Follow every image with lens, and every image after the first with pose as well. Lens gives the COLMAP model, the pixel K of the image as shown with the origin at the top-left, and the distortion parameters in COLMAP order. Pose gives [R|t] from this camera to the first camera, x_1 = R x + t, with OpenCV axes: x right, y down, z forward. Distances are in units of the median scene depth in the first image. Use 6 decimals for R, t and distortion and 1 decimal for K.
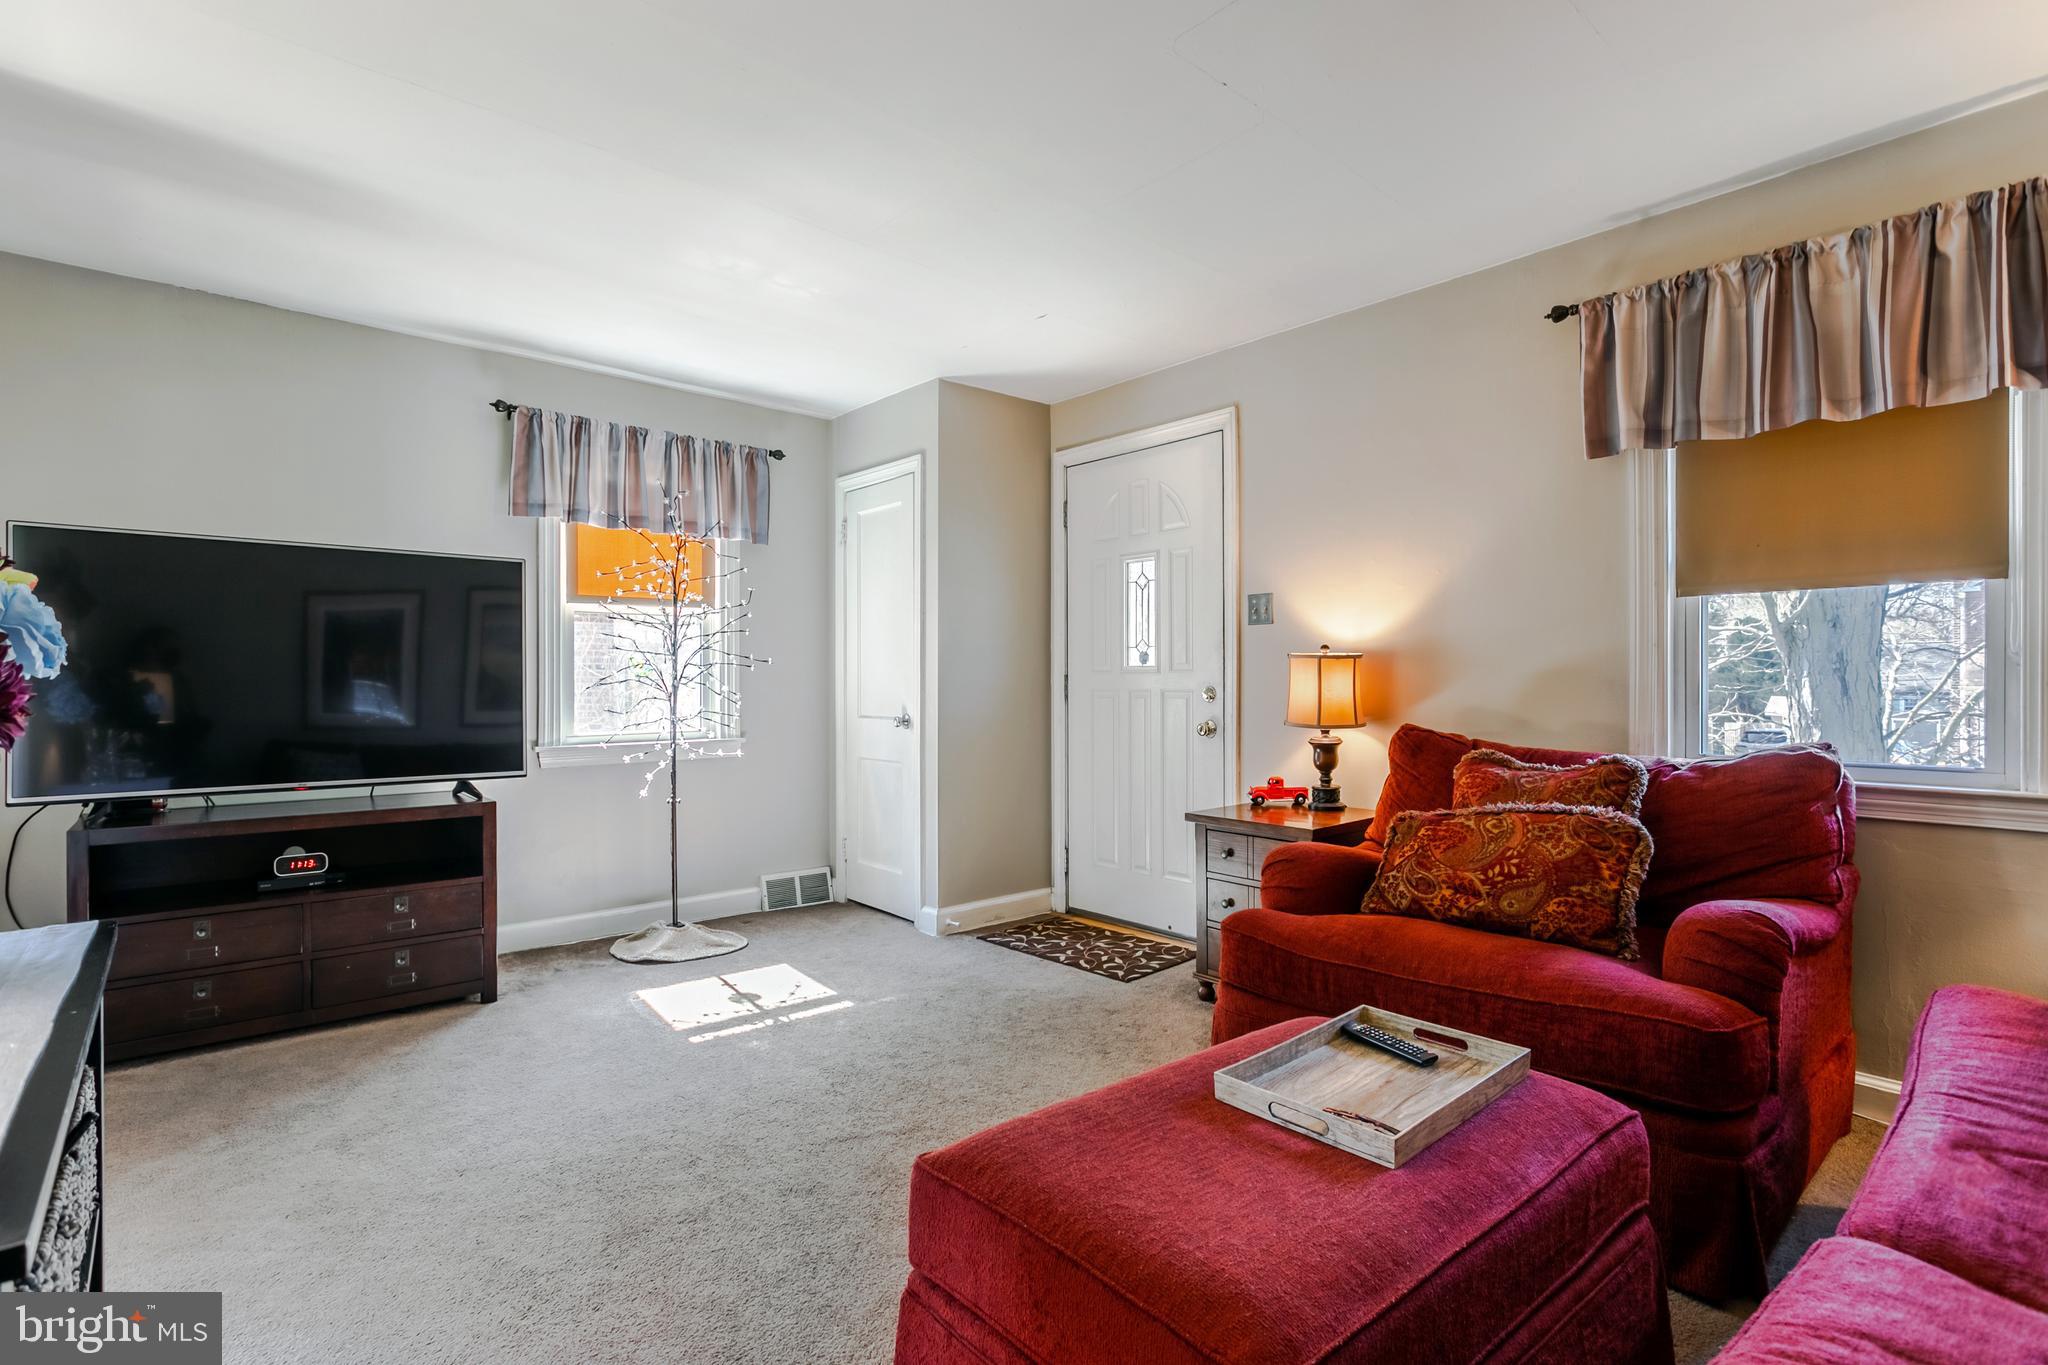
lens RADIAL K [[984.8, 0, 1024.0], [0, 984.8, 682.5], [0, 0, 1]] dist [0.004854, 0.000876]
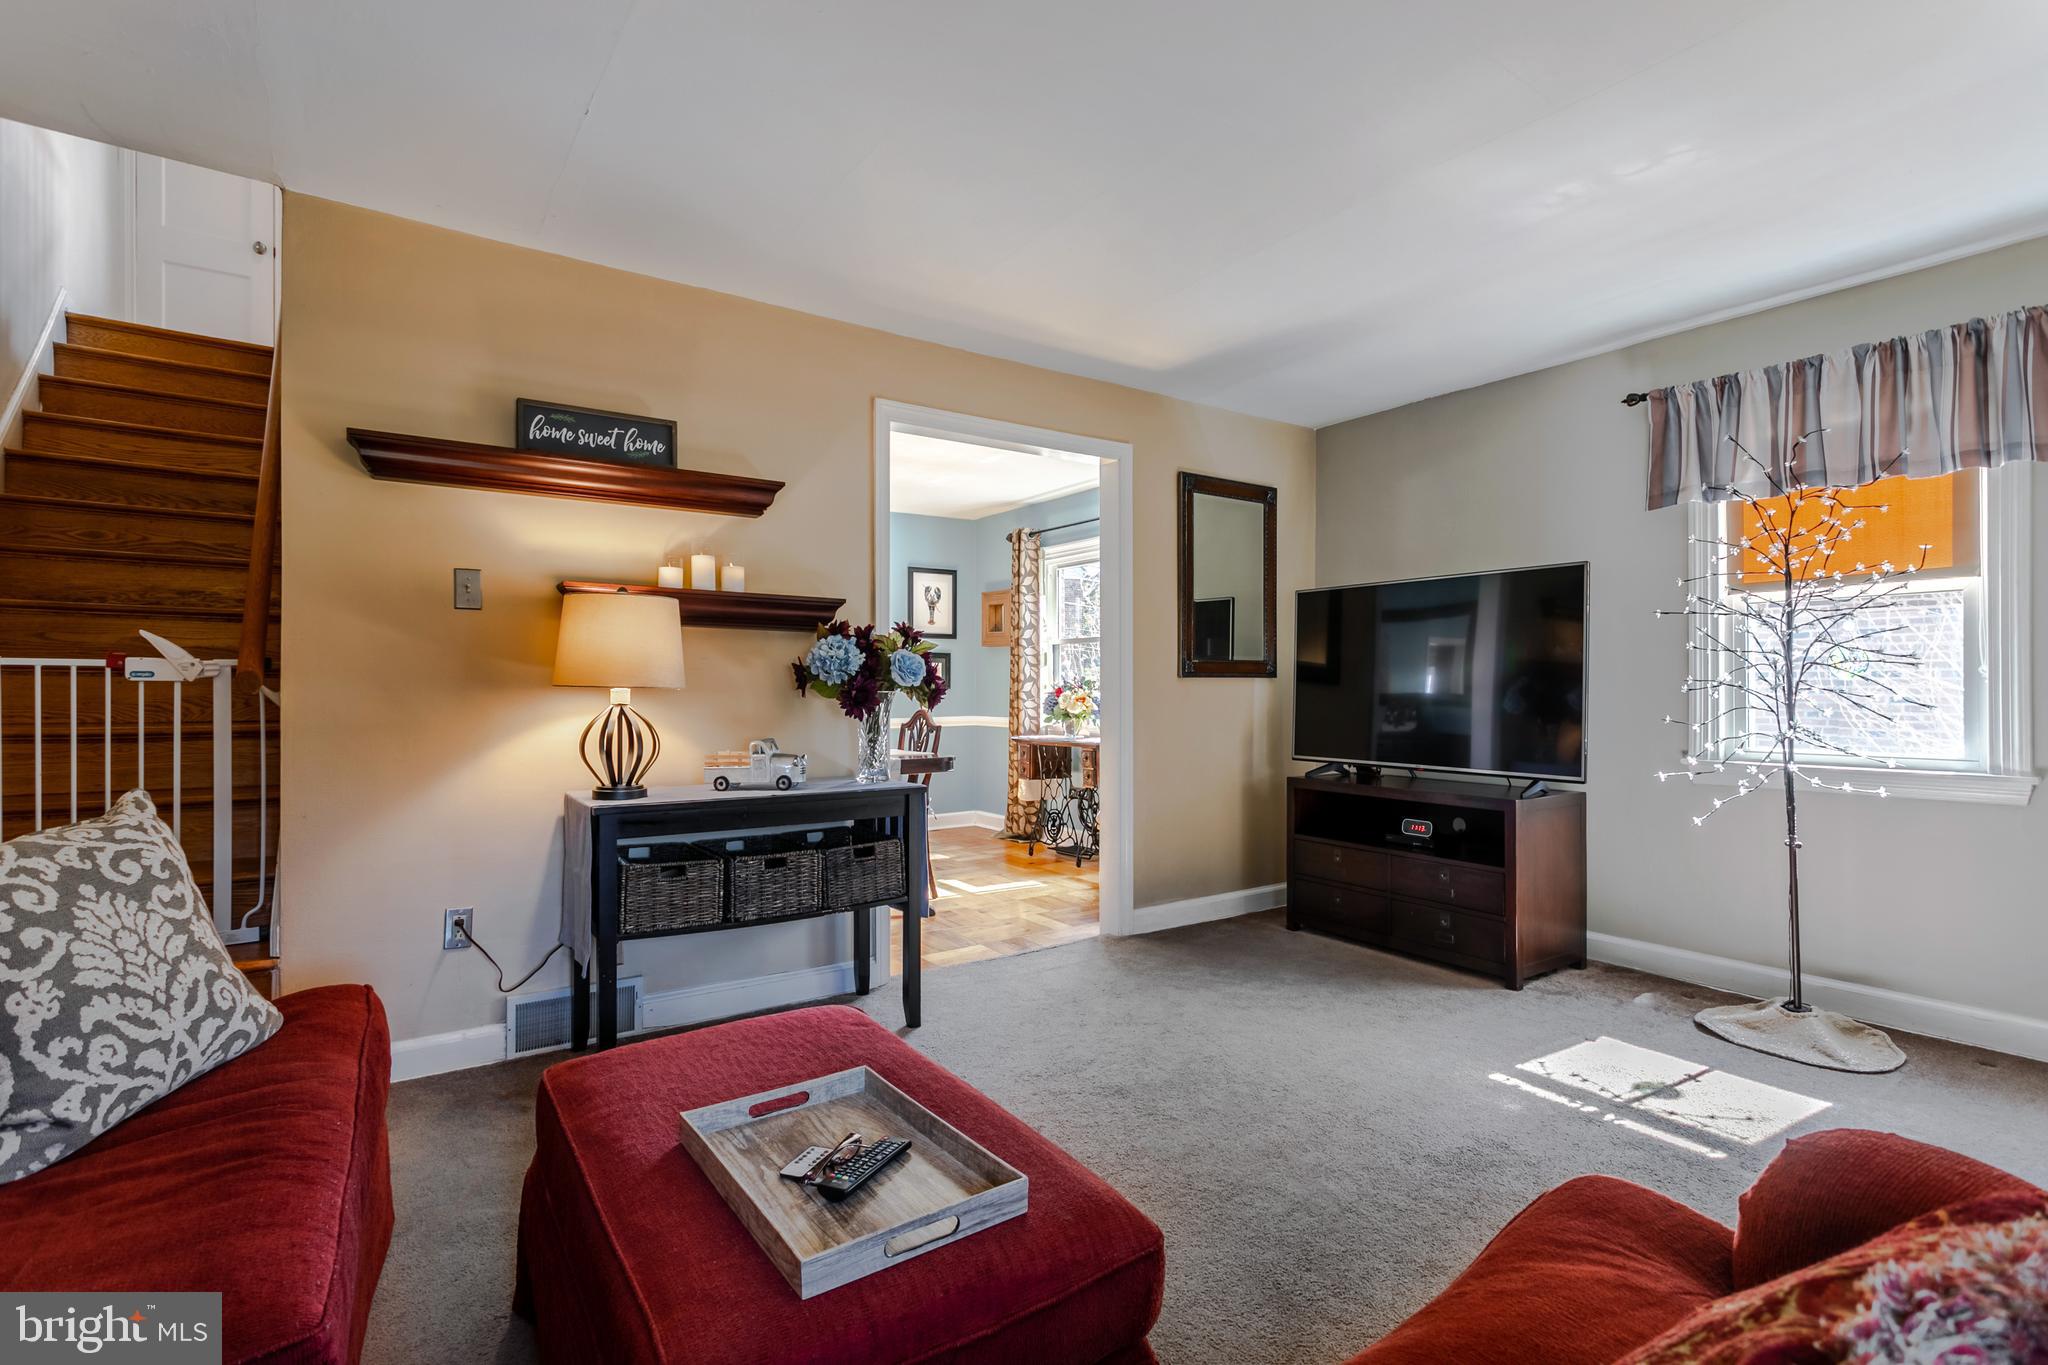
lens RADIAL K [[984.8, 0, 1024.0], [0, 984.8, 682.5], [0, 0, 1]] dist [0.004854, 0.000876]
pose [[-0.121872, -0.002277, -0.992543, 0.565834], [-0.000489, 0.999997, -0.002234, -0.002326], [0.992546, 0.000213, -0.121873, 0.603429]]
